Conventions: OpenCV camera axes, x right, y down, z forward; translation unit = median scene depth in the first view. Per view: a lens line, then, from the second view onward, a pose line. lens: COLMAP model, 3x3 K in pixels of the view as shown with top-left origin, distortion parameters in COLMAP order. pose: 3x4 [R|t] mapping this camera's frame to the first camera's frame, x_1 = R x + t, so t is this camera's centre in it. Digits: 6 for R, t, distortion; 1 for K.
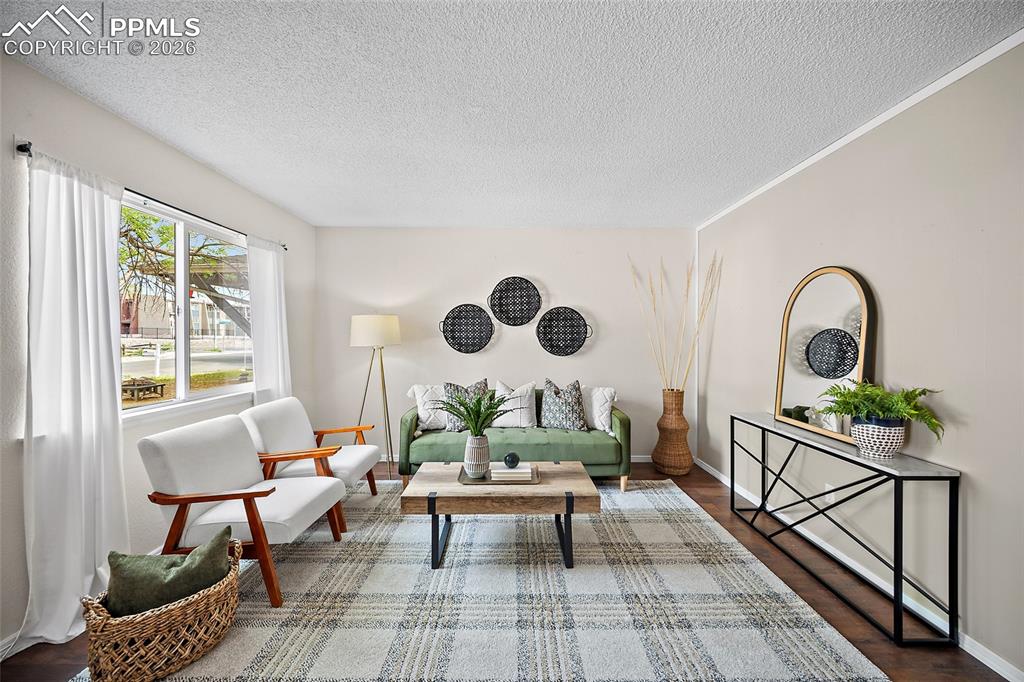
lens RADIAL K [[405.5, 0, 511.9], [0, 405.5, 340.3], [0, 0, 1]] dist [-0.003180, 0.000496]
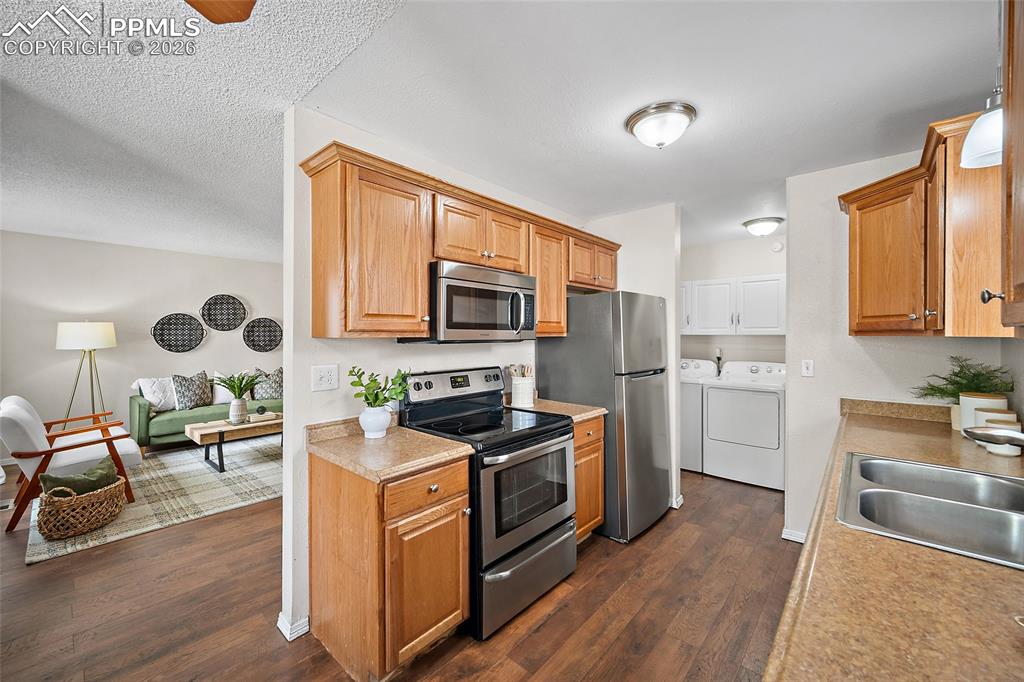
lens RADIAL K [[405.5, 0, 514.4], [0, 405.5, 334.9], [0, 0, 1]] dist [-0.003180, 0.000496]
pose [[0.661820, -0.003172, 0.749656, -0.384368], [0.003510, 0.999993, 0.001132, -0.021503], [-0.749655, 0.001882, 0.661826, -0.650881]]
